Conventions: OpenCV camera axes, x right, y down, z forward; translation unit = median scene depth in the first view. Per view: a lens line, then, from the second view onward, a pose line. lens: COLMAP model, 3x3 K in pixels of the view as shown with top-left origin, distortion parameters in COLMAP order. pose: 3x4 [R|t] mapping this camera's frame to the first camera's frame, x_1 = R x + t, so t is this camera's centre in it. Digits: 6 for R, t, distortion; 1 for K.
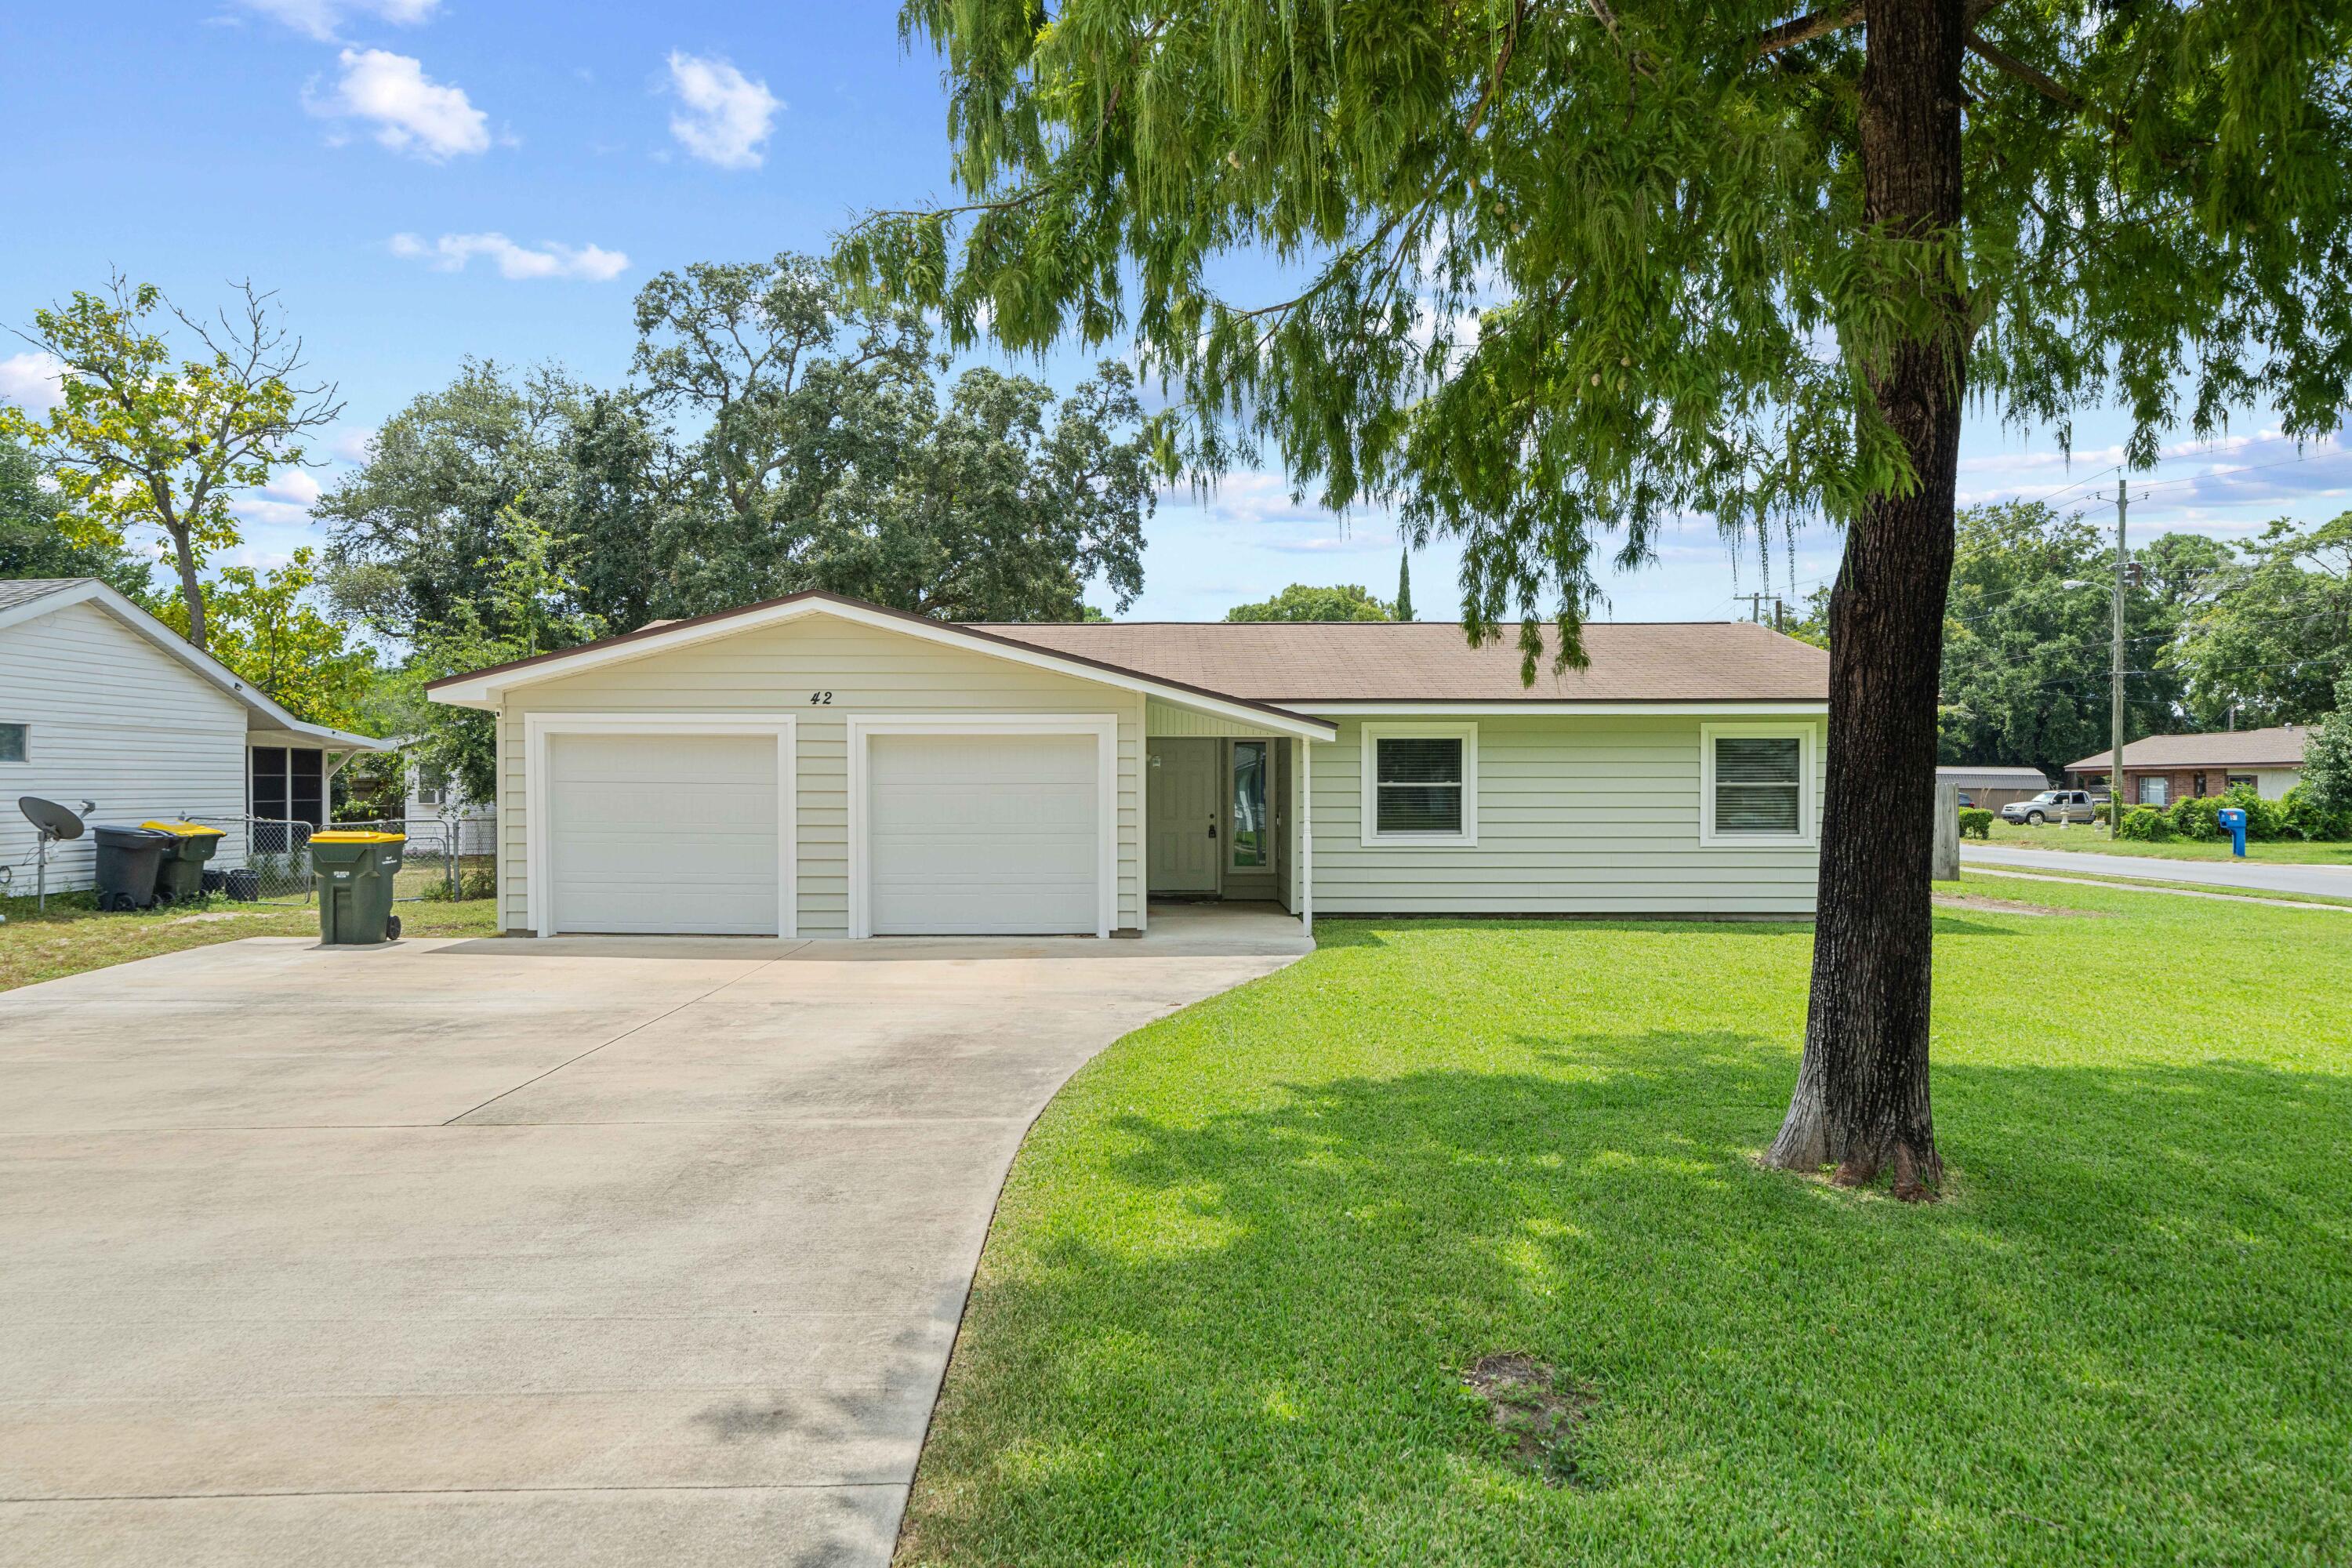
lens RADIAL K [[1587.7, 0, 1184.1], [0, 1587.7, 809.5], [0, 0, 1]] dist [-0.000425, 0.003697]
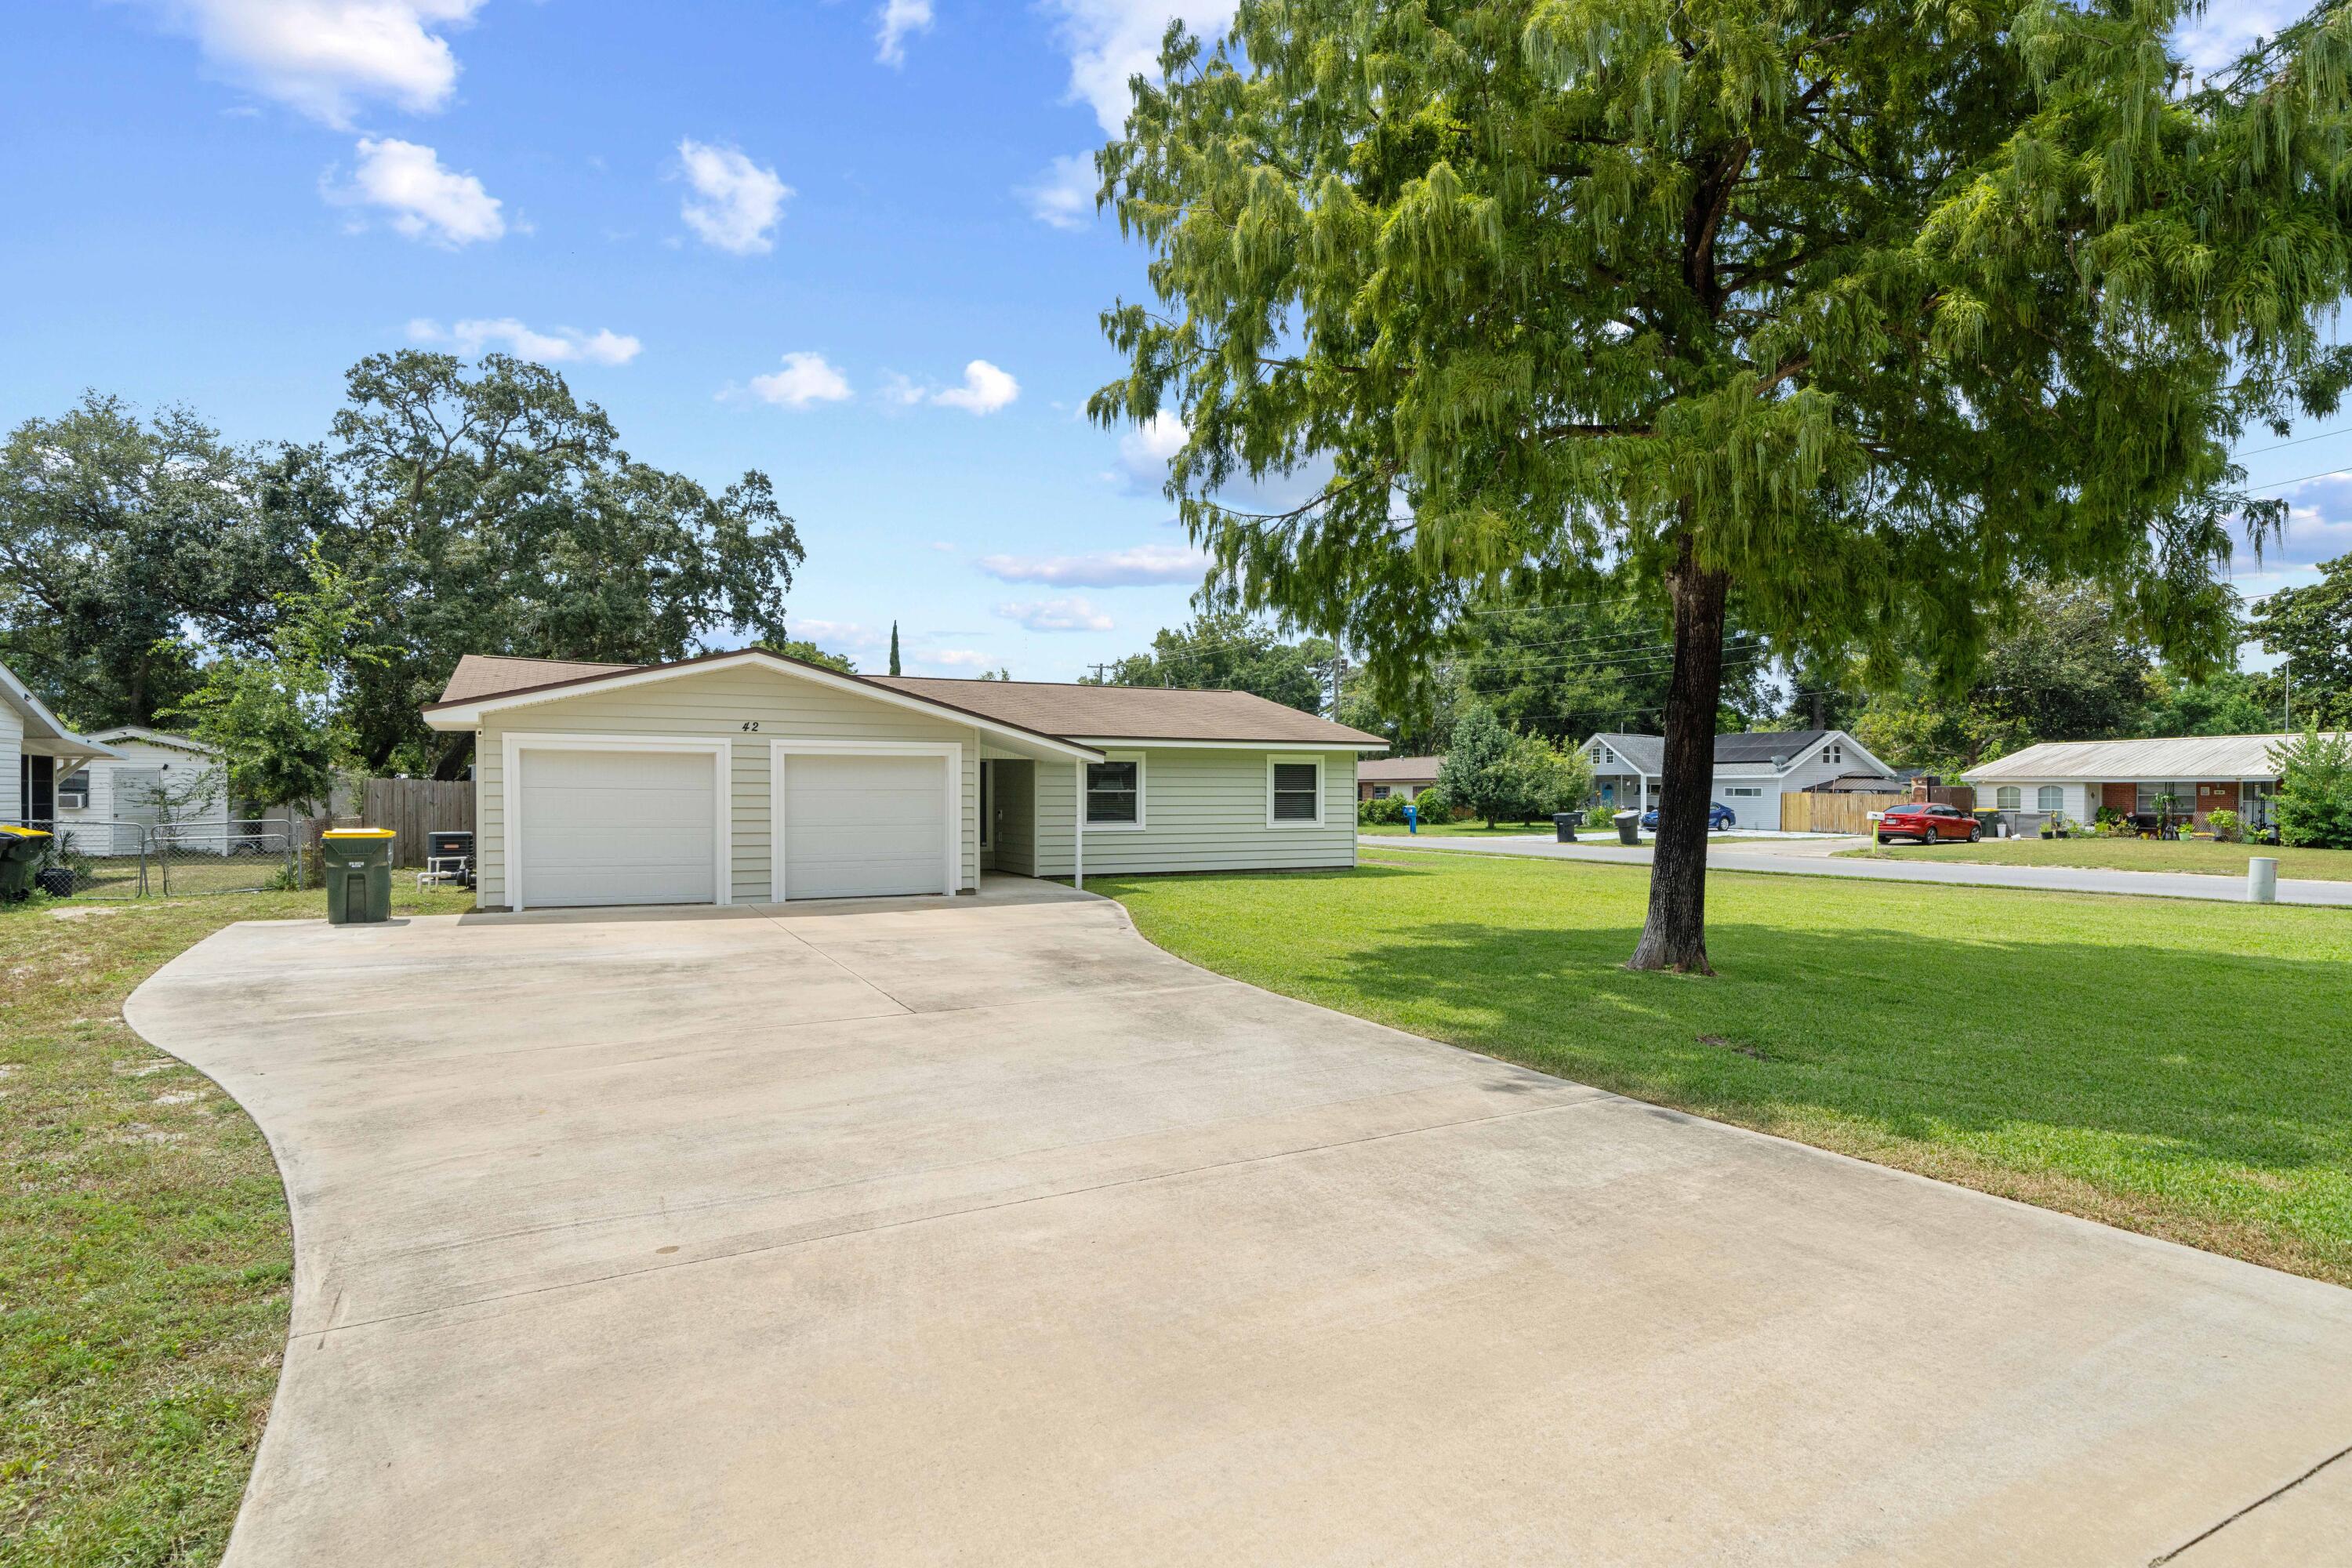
lens RADIAL K [[1158.4, 0, 1170.7], [0, 1158.4, 802.2], [0, 0, 1]] dist [0.002928, -0.000553]
pose [[0.899007, -0.002825, 0.437924, -0.297936], [0.005626, 0.999971, -0.005098, 0.001585], [-0.437897, 0.007047, 0.898997, -0.043917]]
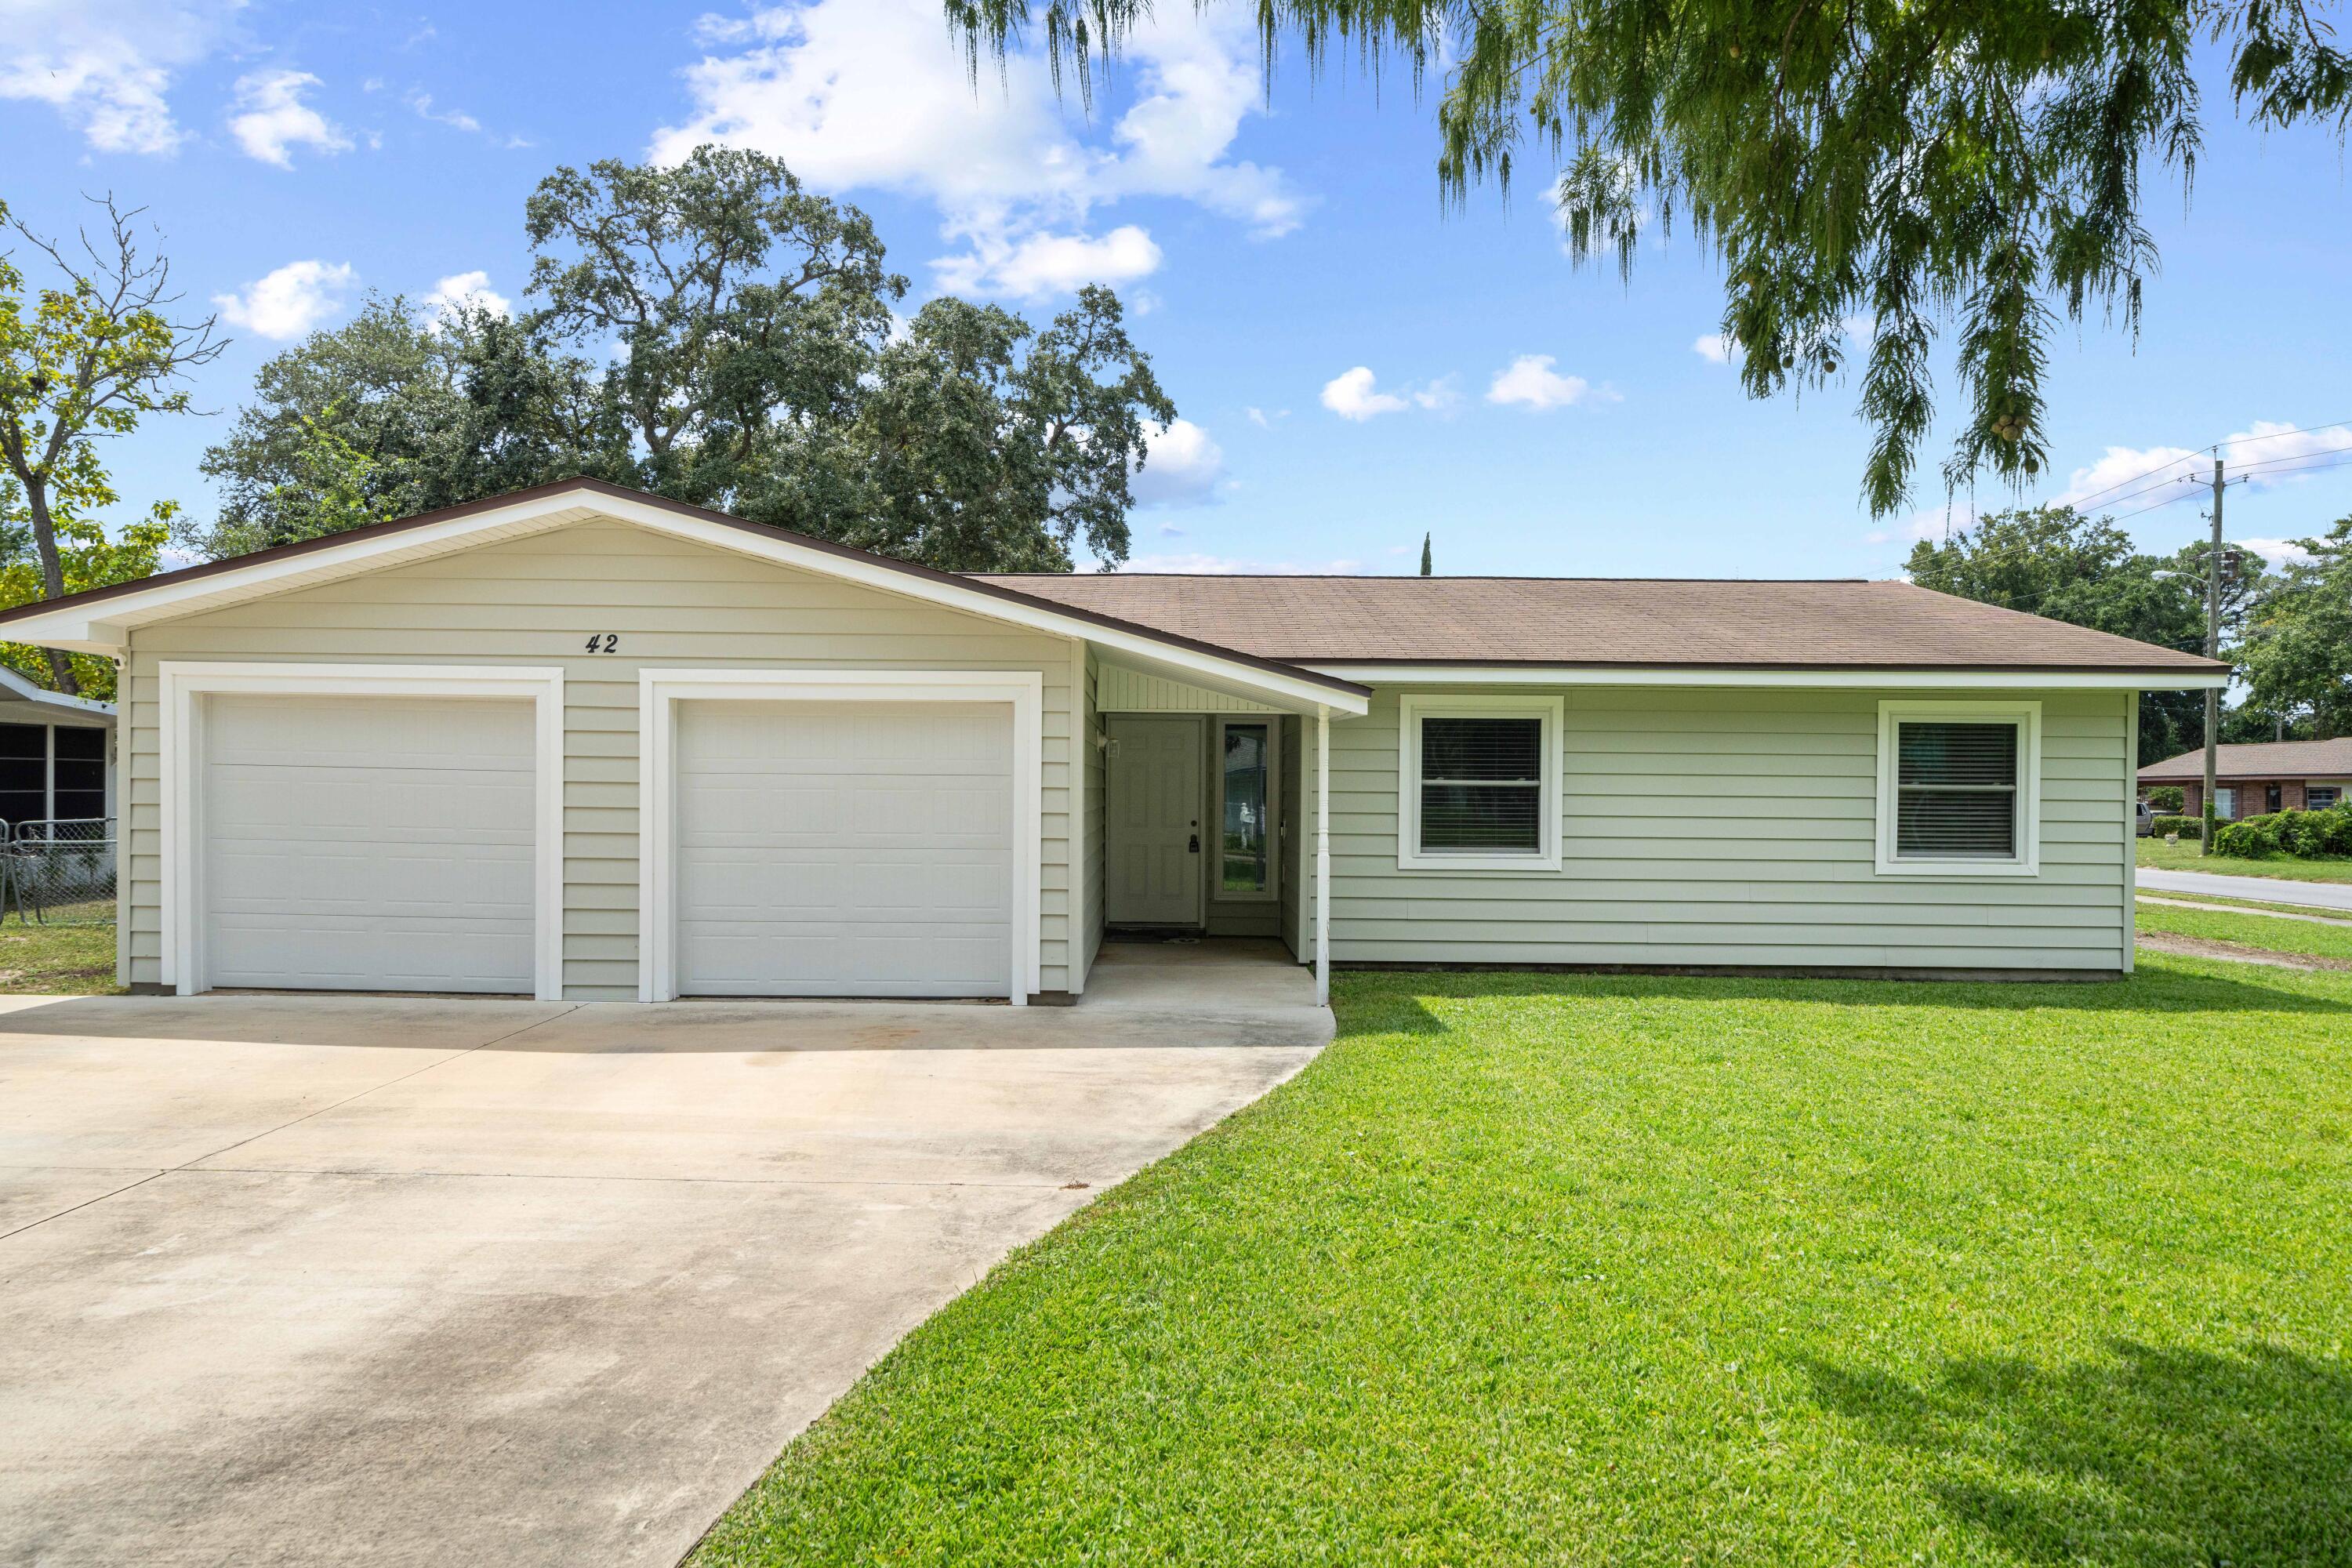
lens RADIAL K [[1553.8, 0, 1174.5], [0, 1553.8, 808.5], [0, 0, 1]] dist [0.000857, 0.002782]
pose [[0.999856, 0.010459, -0.013400, 0.020304], [-0.010481, 0.999944, -0.001556, -0.001650], [0.013383, 0.001696, 0.999909, 0.303384]]
